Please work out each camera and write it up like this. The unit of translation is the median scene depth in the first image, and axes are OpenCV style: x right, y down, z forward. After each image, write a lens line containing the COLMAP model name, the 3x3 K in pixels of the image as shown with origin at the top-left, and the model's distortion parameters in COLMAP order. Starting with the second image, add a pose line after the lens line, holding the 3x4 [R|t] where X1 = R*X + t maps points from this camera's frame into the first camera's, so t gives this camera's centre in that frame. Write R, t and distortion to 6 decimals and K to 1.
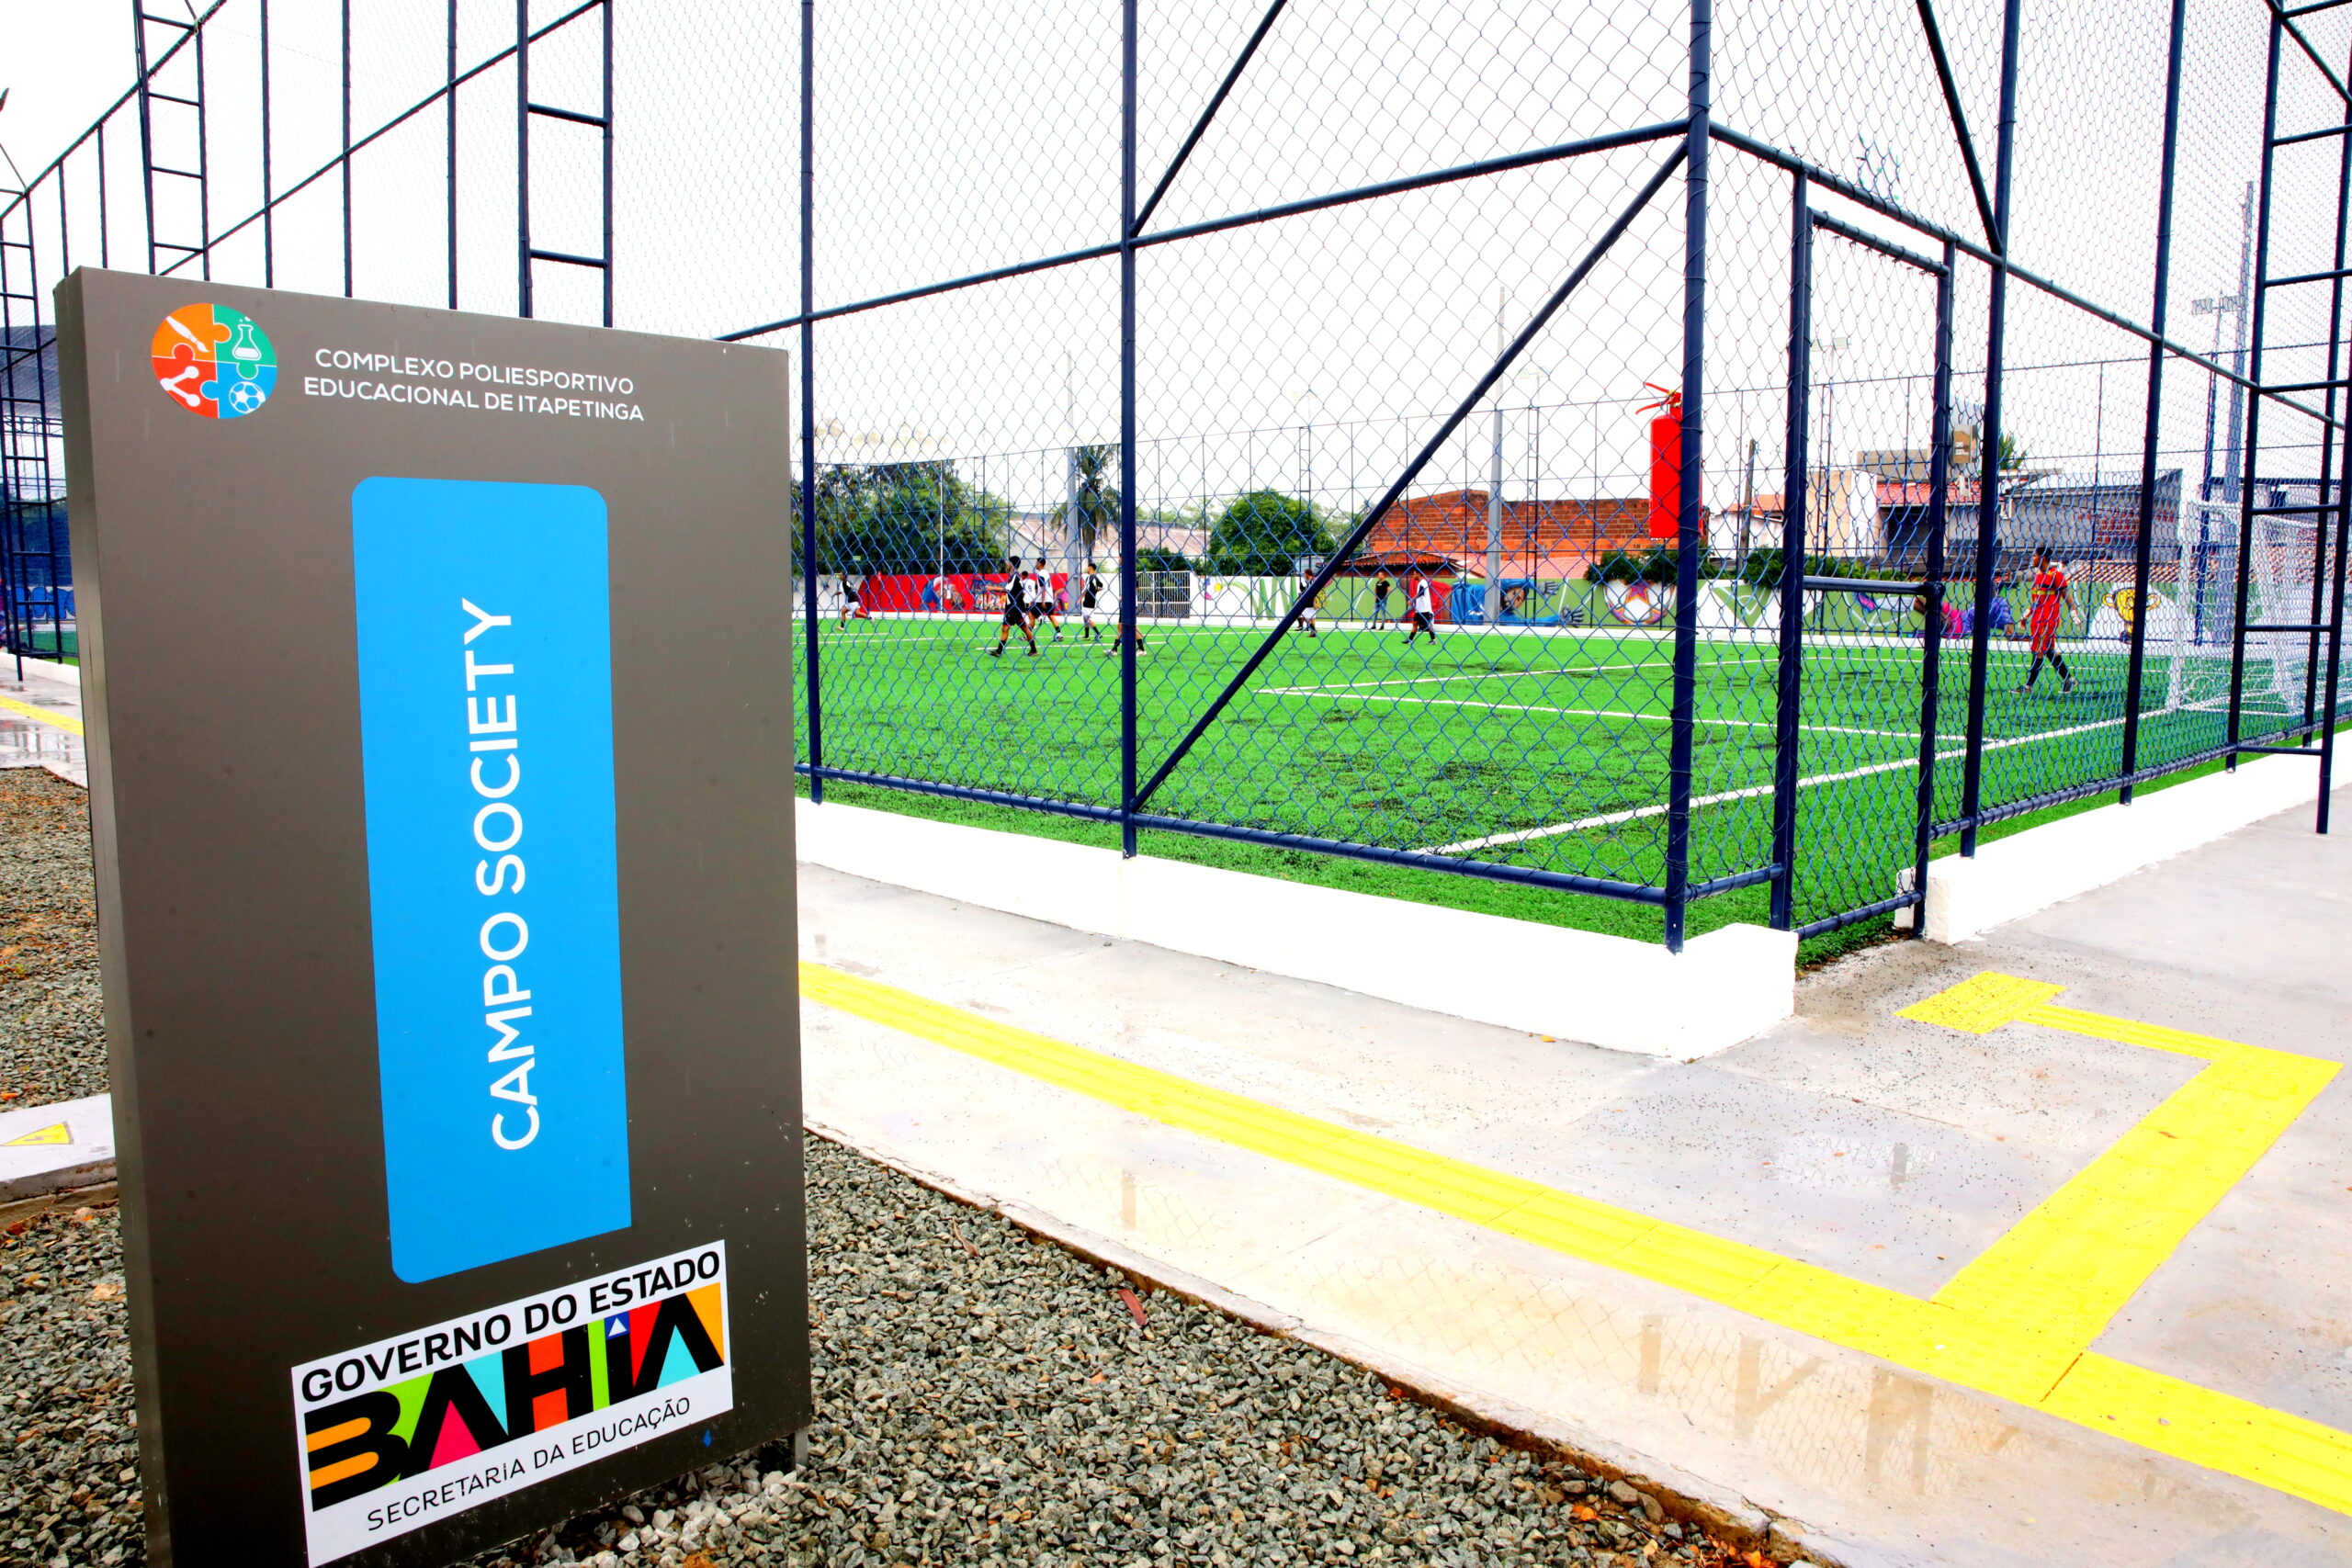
lens RADIAL K [[1611.3, 0, 1176.0], [0, 1611.3, 784.0], [0, 0, 1]] dist [-0.102033, 0.059681]
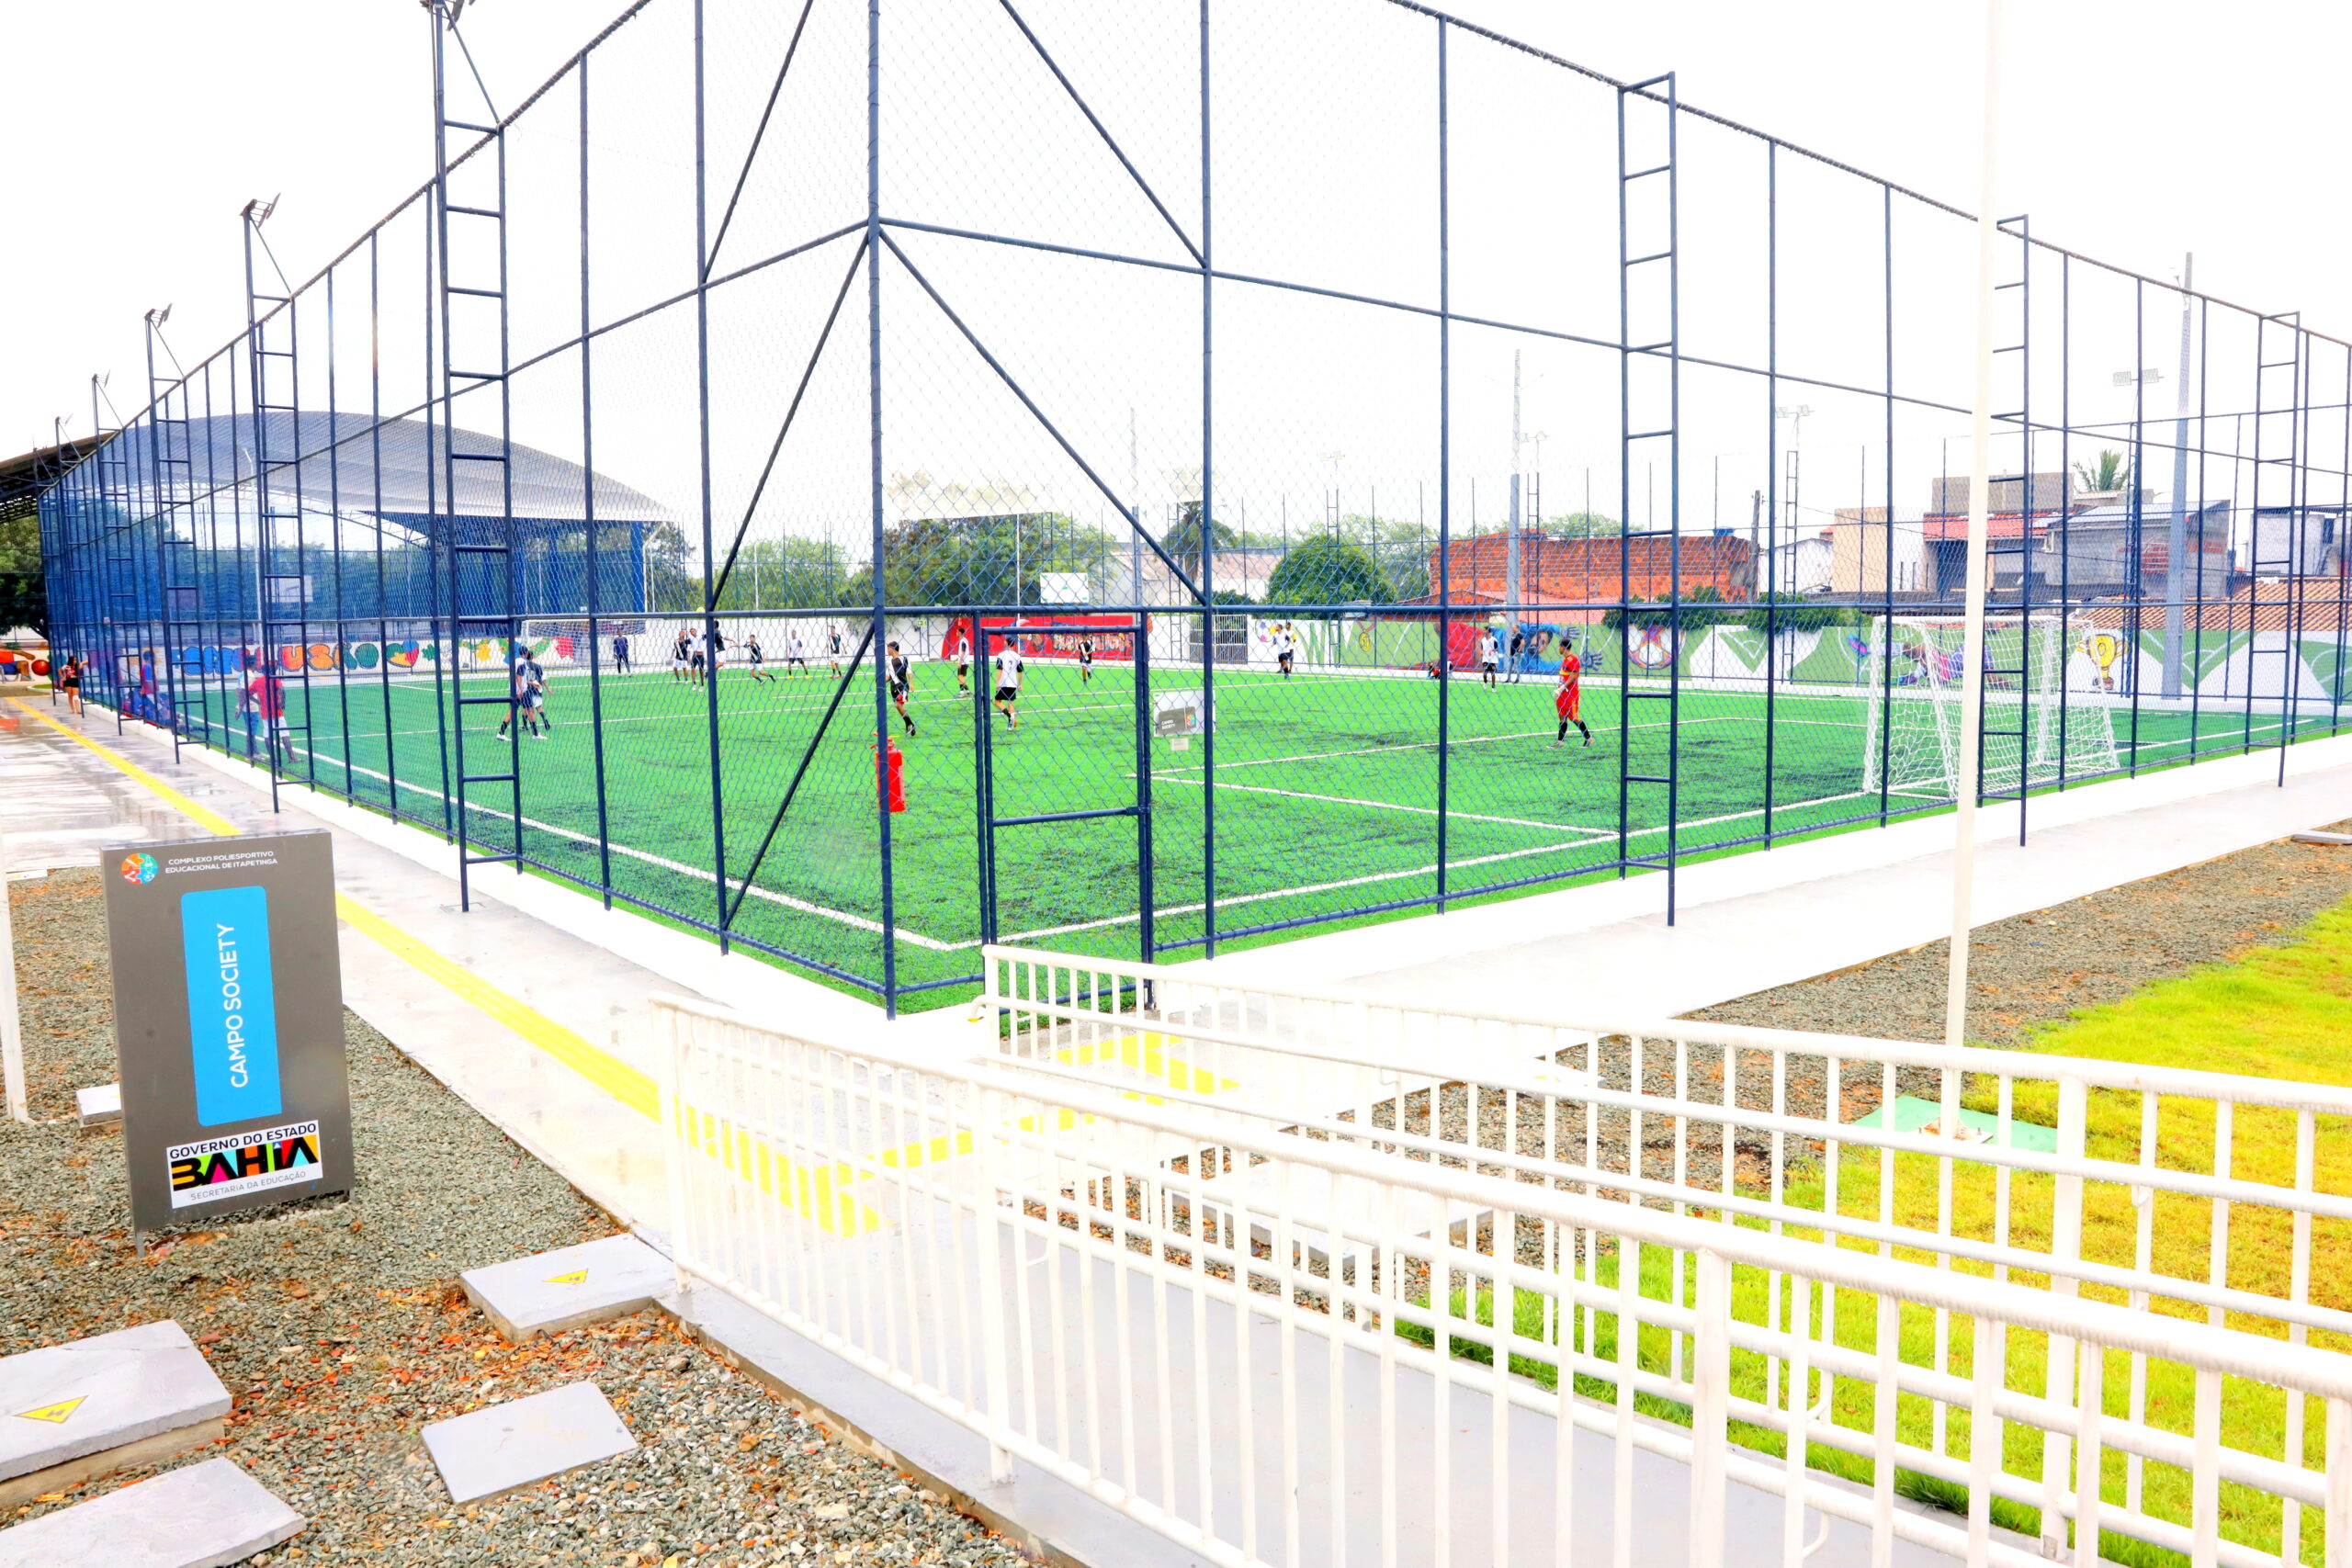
lens RADIAL K [[1627.9, 0, 1176.0], [0, 1627.9, 784.0], [0, 0, 1]] dist [-0.044572, 0.004463]
pose [[0.995212, -0.003987, -0.097654, 1.727950], [0.003216, 0.999962, -0.008056, -0.341712], [0.097682, 0.007703, 0.995188, -1.990644]]
